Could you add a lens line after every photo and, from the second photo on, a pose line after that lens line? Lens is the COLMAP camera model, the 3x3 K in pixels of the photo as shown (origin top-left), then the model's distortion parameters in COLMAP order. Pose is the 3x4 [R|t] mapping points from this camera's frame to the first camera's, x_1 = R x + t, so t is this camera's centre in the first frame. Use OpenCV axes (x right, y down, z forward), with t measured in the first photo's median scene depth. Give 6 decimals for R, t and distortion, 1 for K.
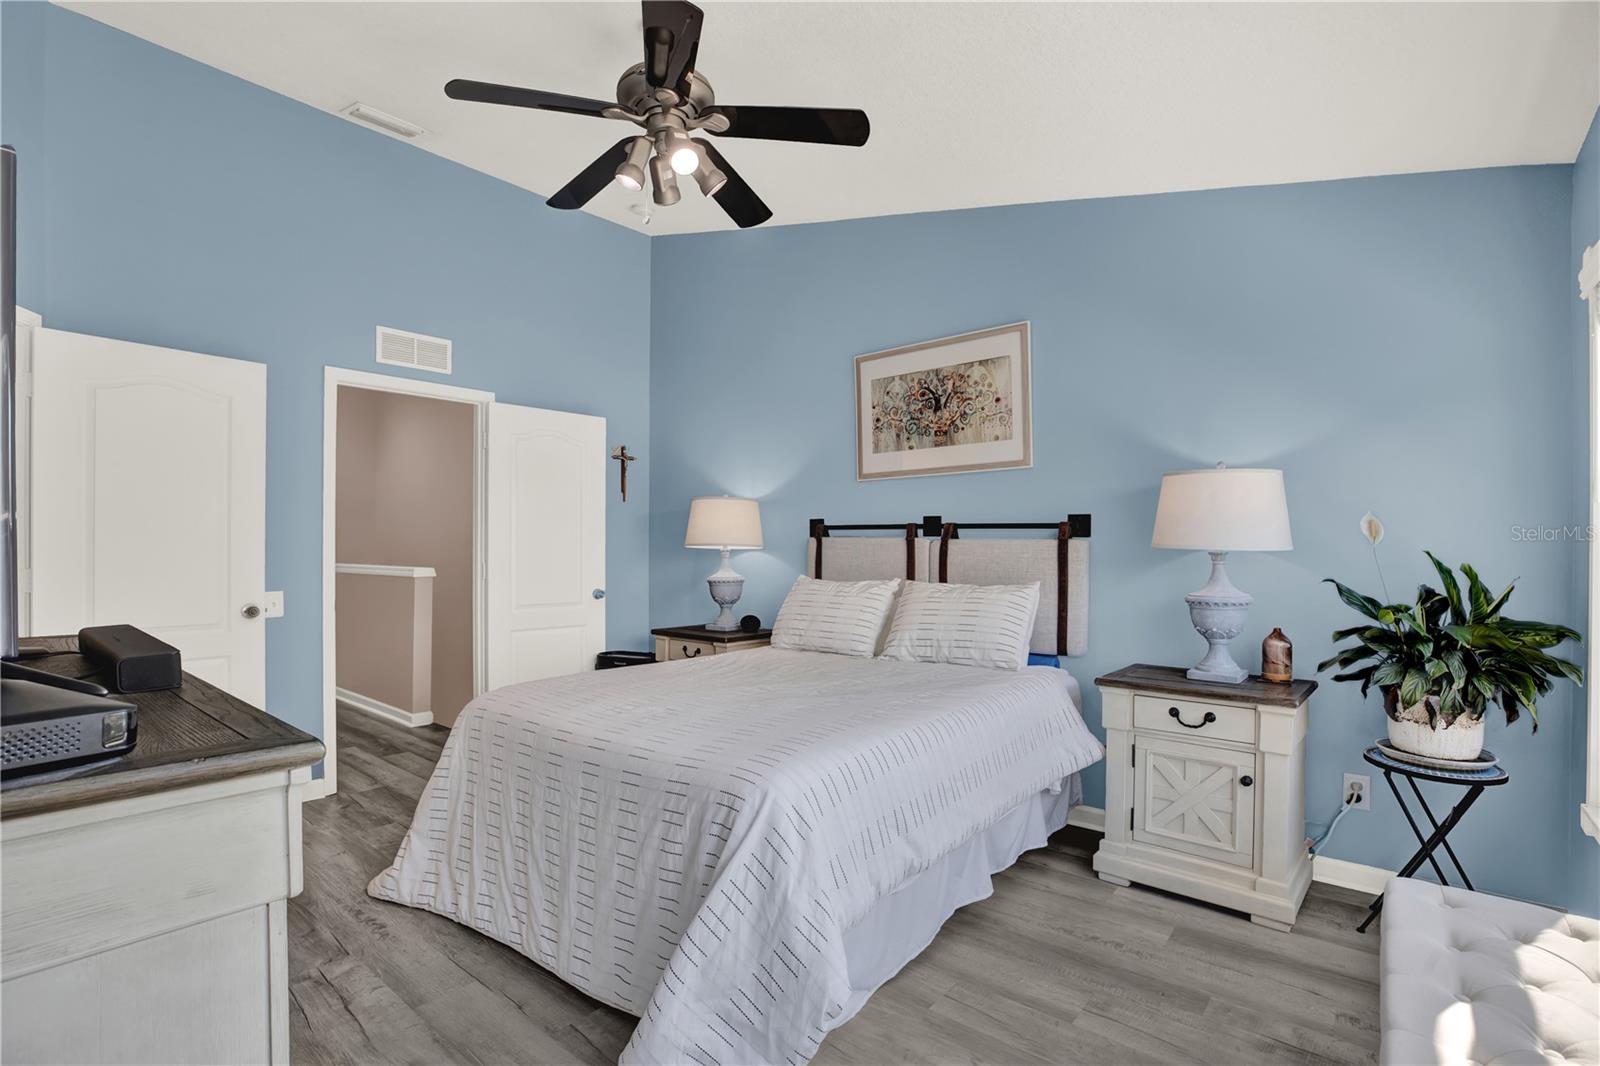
lens RADIAL K [[742.0, 0, 792.8], [0, 742.0, 554.6], [0, 0, 1]] dist [-0.043423, 0.011102]
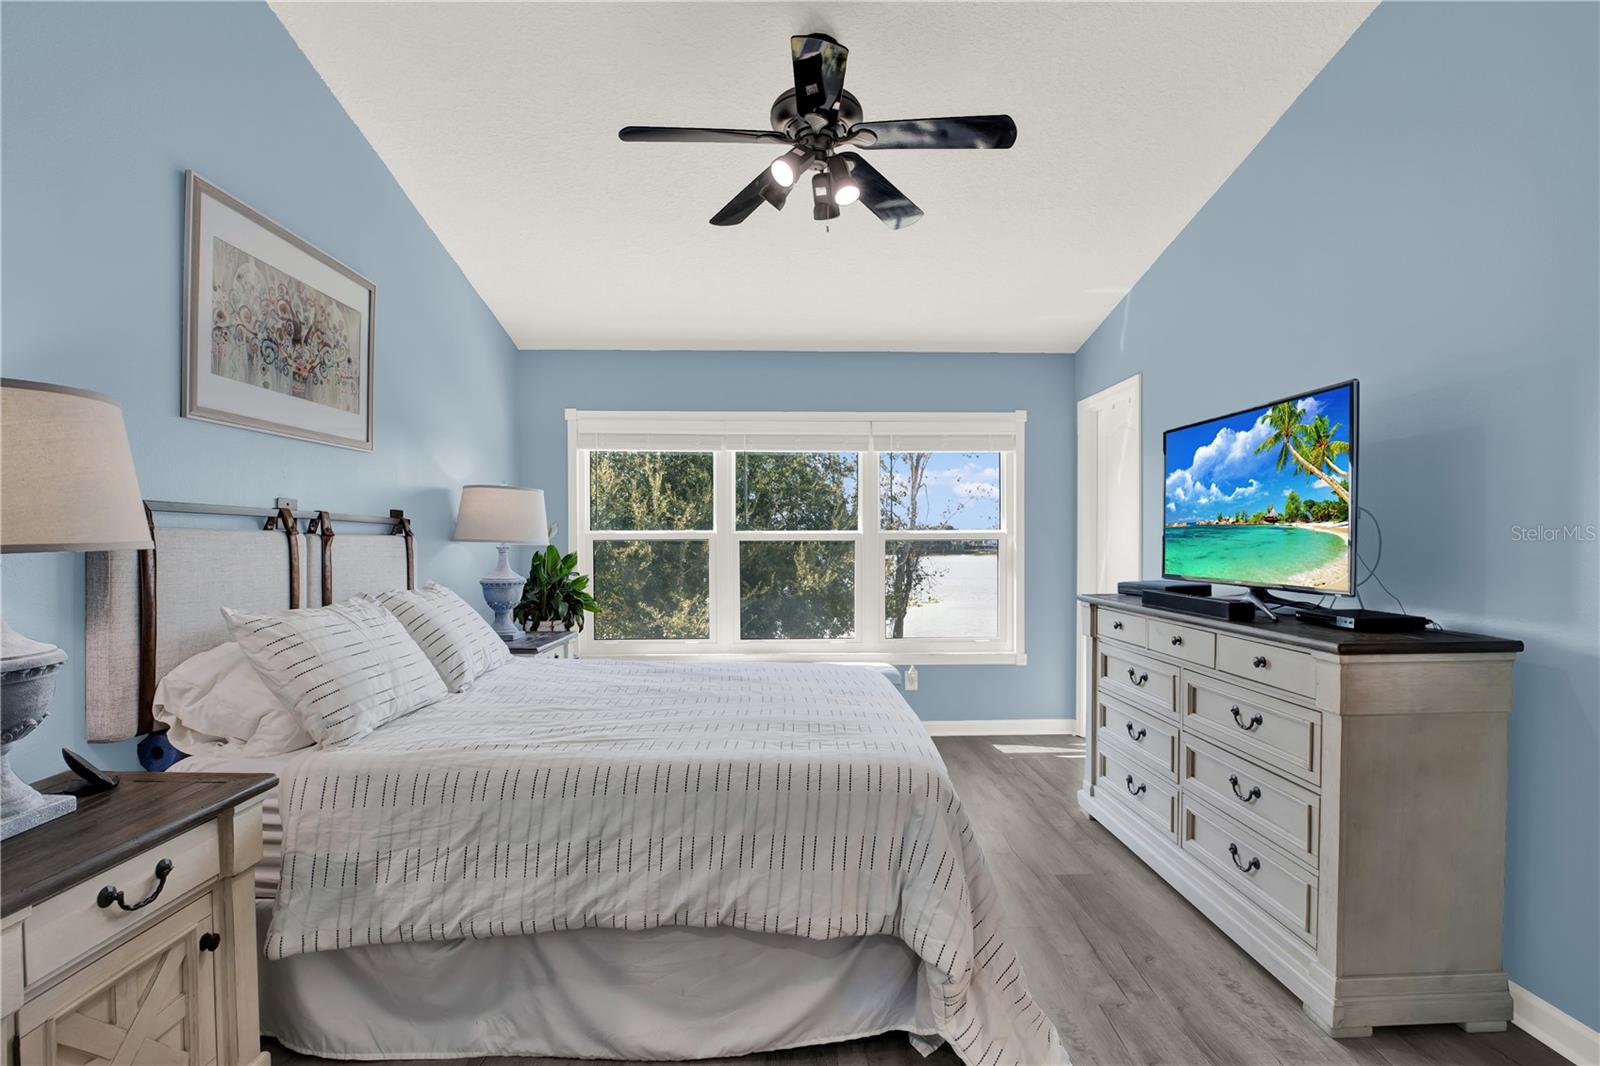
lens RADIAL K [[742.0, 0, 792.3], [0, 742.0, 544.7], [0, 0, 1]] dist [-0.043423, 0.011102]
pose [[-0.652268, -0.013241, 0.757873, -0.608434], [-0.002072, 0.999875, 0.015685, -0.021715], [-0.757985, 0.008660, -0.652214, 1.096254]]
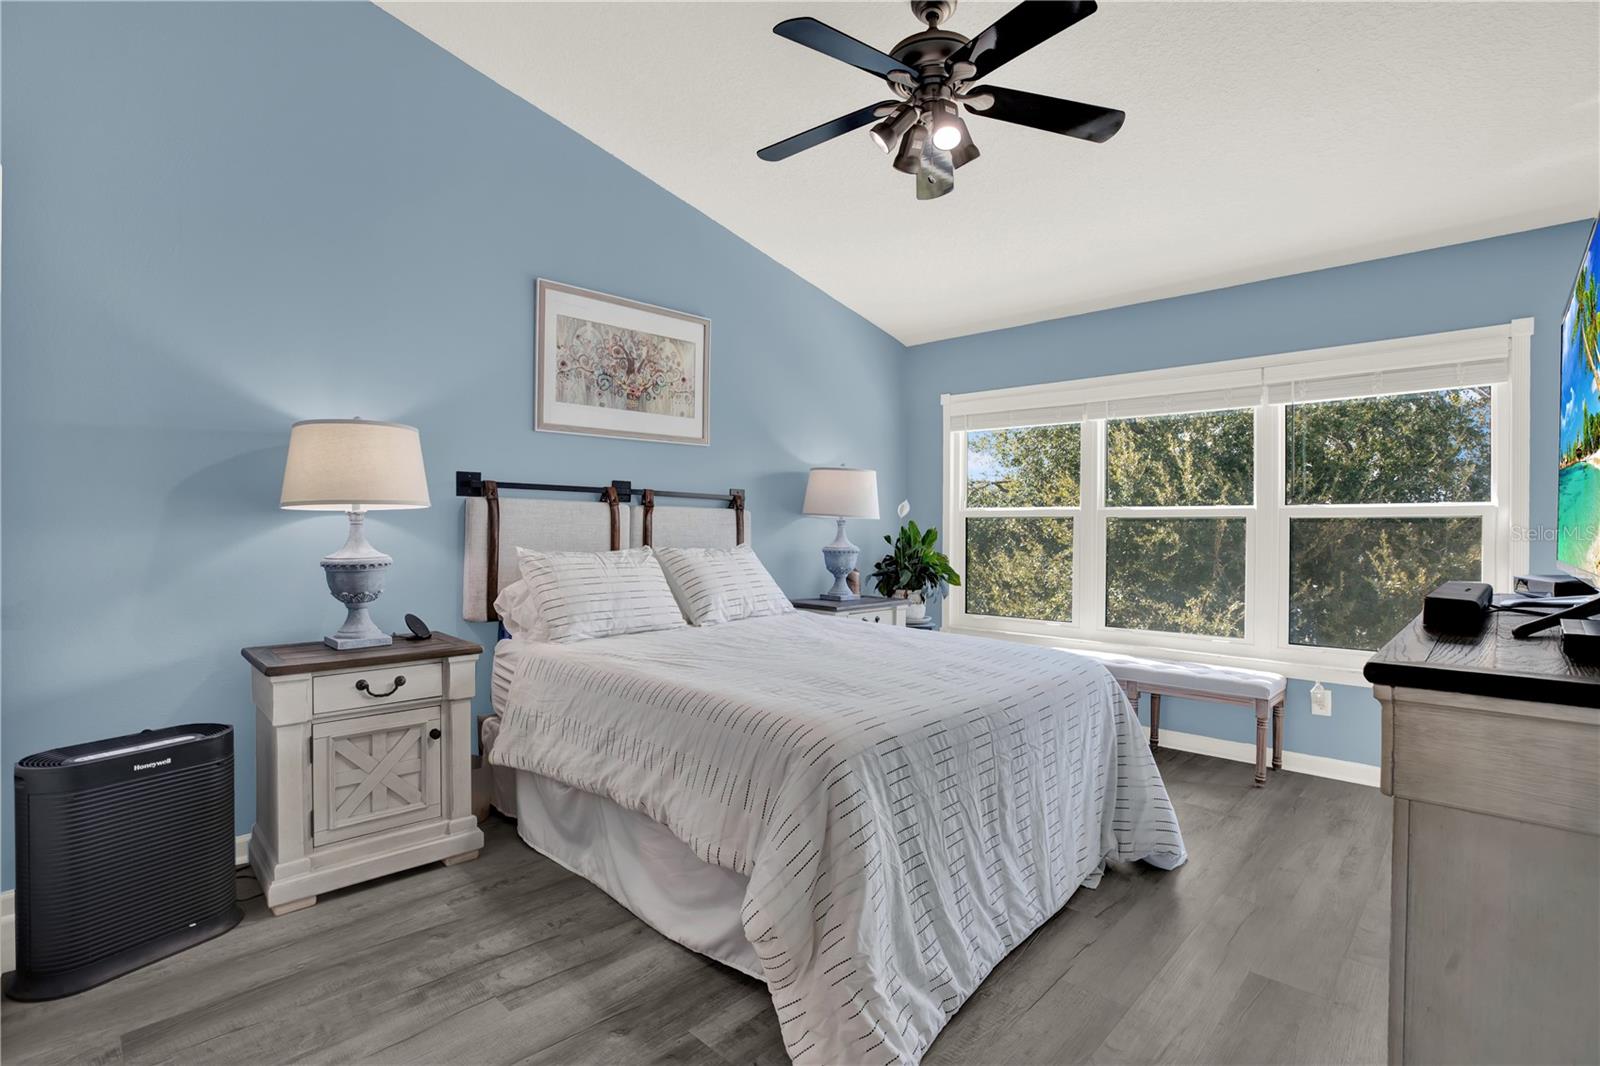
lens RADIAL K [[742.0, 0, 824.8], [0, 742.0, 526.6], [0, 0, 1]] dist [-0.043423, 0.011102]
pose [[0.064337, -0.005693, 0.997912, -0.764907], [-0.005144, 0.999969, 0.006037, 0.000621], [-0.997915, -0.005522, 0.064305, 0.683162]]
